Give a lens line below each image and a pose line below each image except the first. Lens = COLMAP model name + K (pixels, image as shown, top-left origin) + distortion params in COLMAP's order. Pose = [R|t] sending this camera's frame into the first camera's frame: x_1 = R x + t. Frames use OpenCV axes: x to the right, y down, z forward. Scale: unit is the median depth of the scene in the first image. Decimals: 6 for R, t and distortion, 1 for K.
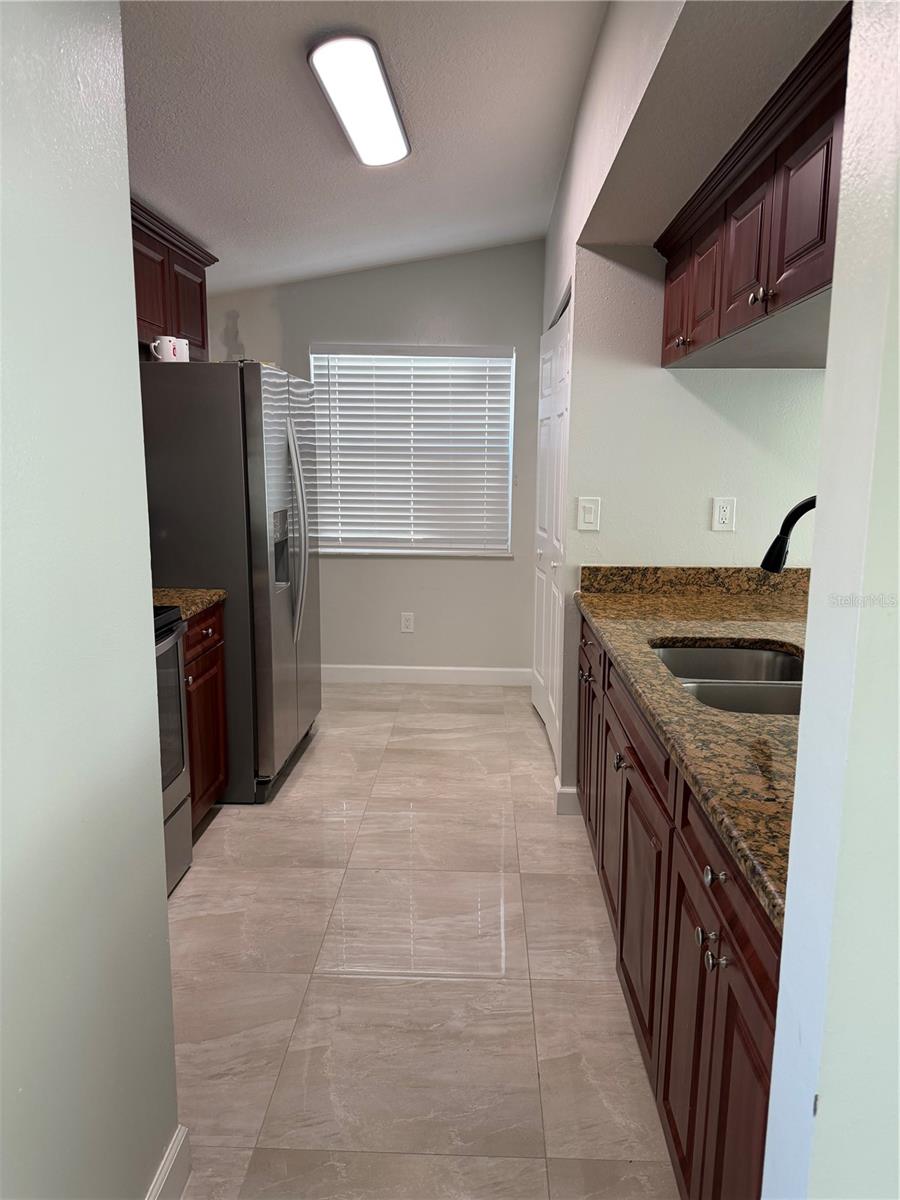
lens RADIAL K [[849.3, 0, 455.6], [0, 849.3, 603.1], [0, 0, 1]] dist [0.064594, -0.083927]
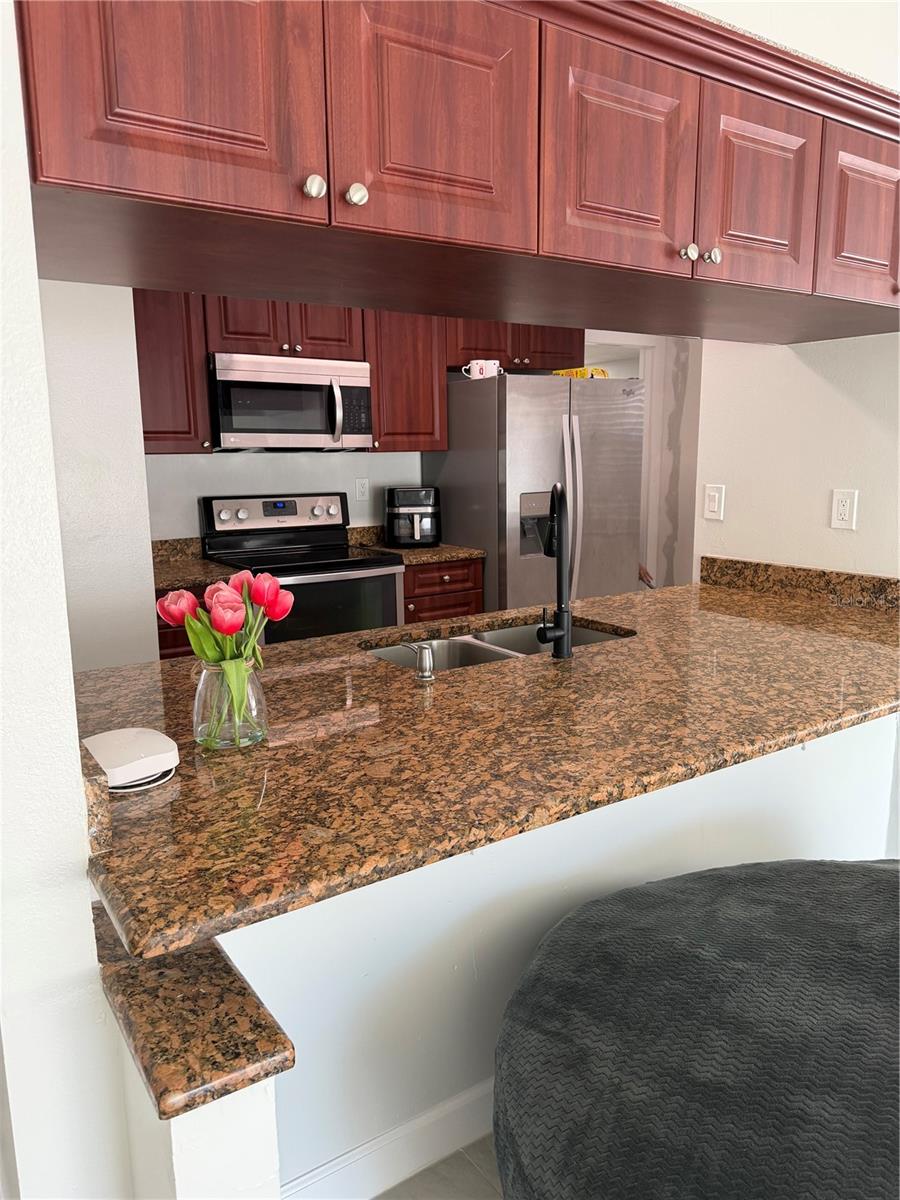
lens RADIAL K [[849.3, 0, 451.4], [0, 849.3, 605.8], [0, 0, 1]] dist [0.064594, -0.083927]
pose [[0.587612, 0.134652, -0.797860, 0.768160], [-0.122477, 0.989496, 0.076792, -0.026697], [0.799820, 0.052595, 0.597932, 0.184455]]
